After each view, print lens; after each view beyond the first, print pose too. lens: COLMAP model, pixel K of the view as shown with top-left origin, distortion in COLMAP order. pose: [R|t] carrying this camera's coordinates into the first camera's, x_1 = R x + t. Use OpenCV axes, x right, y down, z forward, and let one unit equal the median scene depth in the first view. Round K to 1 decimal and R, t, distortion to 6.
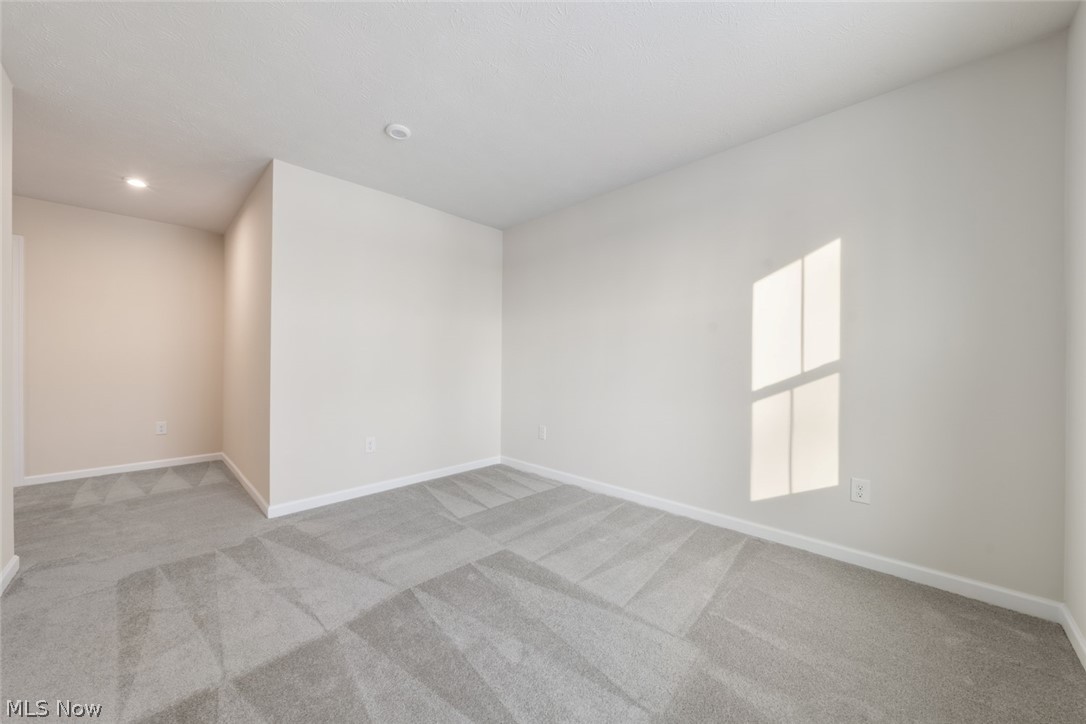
lens RADIAL K [[402.1, 0, 541.6], [0, 402.1, 355.2], [0, 0, 1]] dist [-0.002356, 0.000586]
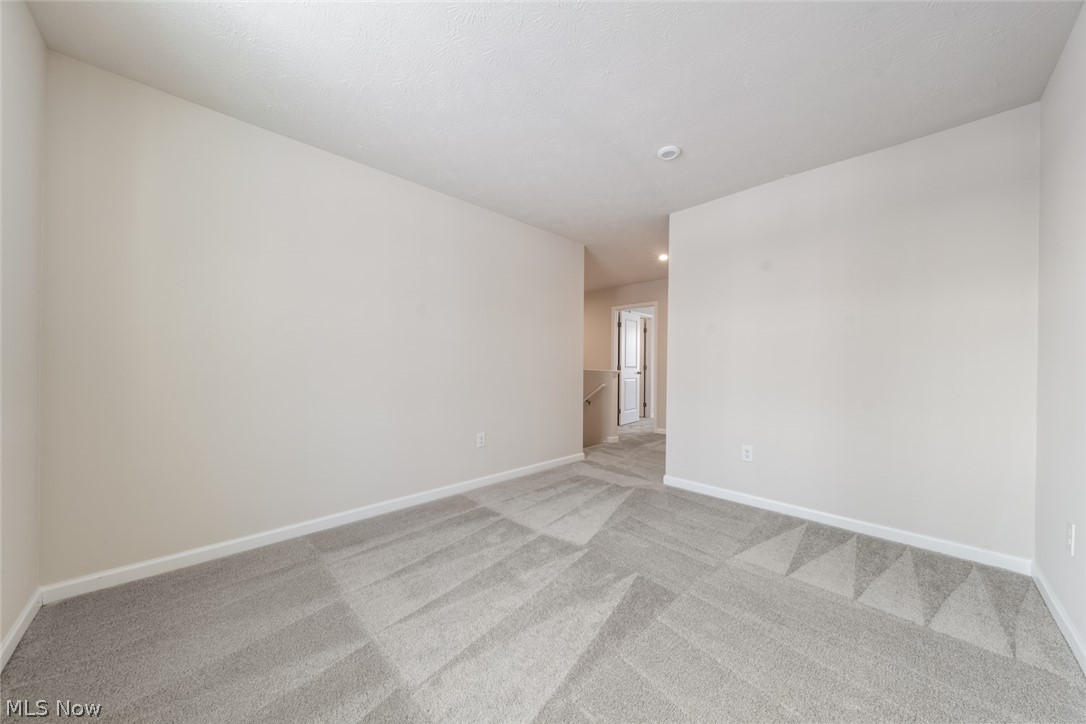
lens RADIAL K [[369.1, 0, 531.6], [0, 369.1, 359.2], [0, 0, 1]] dist [-0.009234, 0.000540]
pose [[-0.051440, -0.018888, -0.998497, 0.658480], [0.004302, 0.999808, -0.019134, 0.015792], [0.998667, -0.005280, -0.051349, 0.715810]]
